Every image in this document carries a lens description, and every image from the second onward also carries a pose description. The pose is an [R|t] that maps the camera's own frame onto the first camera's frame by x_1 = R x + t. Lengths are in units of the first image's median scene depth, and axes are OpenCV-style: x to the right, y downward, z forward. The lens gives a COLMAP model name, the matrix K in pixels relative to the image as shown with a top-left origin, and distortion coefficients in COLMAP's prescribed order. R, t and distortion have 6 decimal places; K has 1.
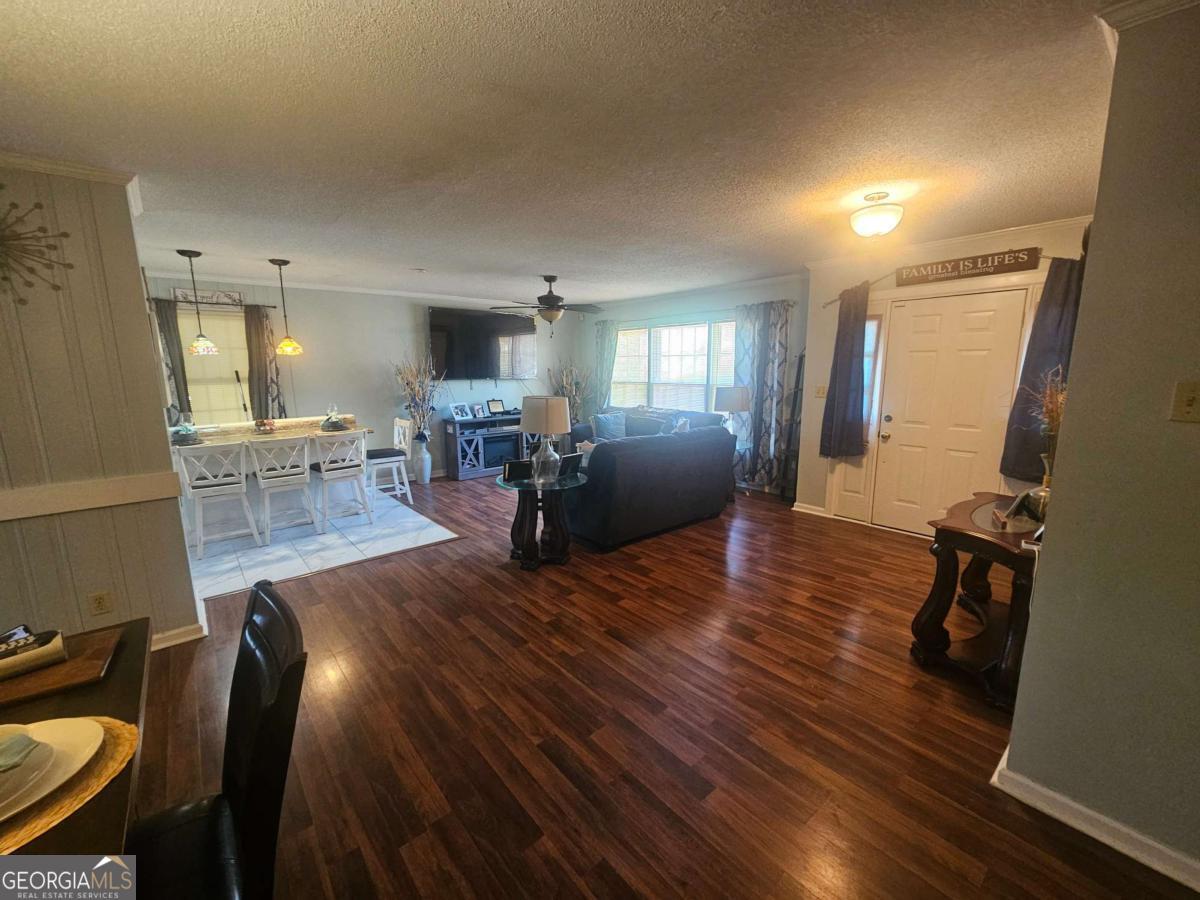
lens RADIAL K [[496.1, 0, 595.6], [0, 496.1, 447.7], [0, 0, 1]] dist [0.004629, -0.002319]
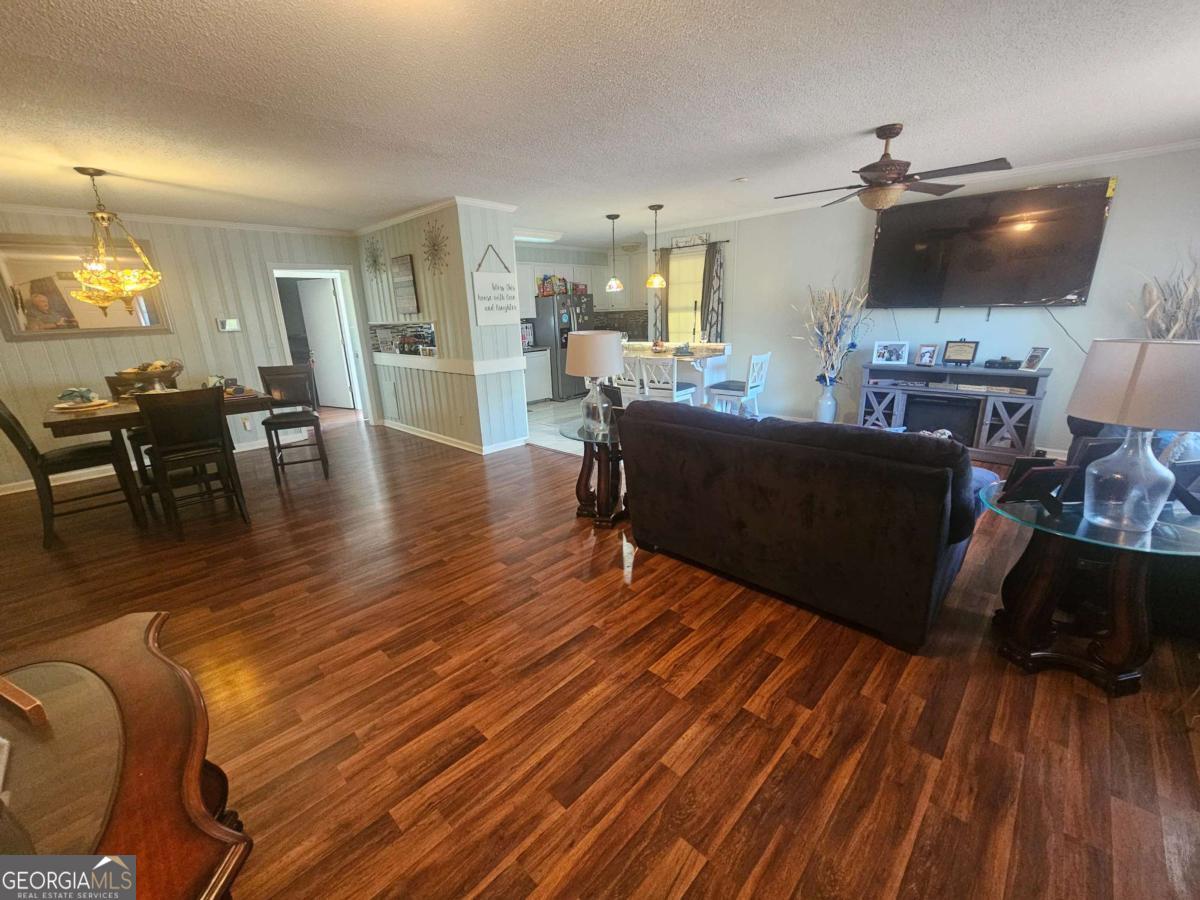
lens RADIAL K [[496.1, 0, 607.6], [0, 496.1, 456.2], [0, 0, 1]] dist [0.004629, -0.002319]
pose [[0.107704, 0.288319, -0.951458, 0.567653], [-0.127108, 0.953164, 0.274448, -0.101562], [0.986024, 0.091379, 0.139307, 0.669187]]
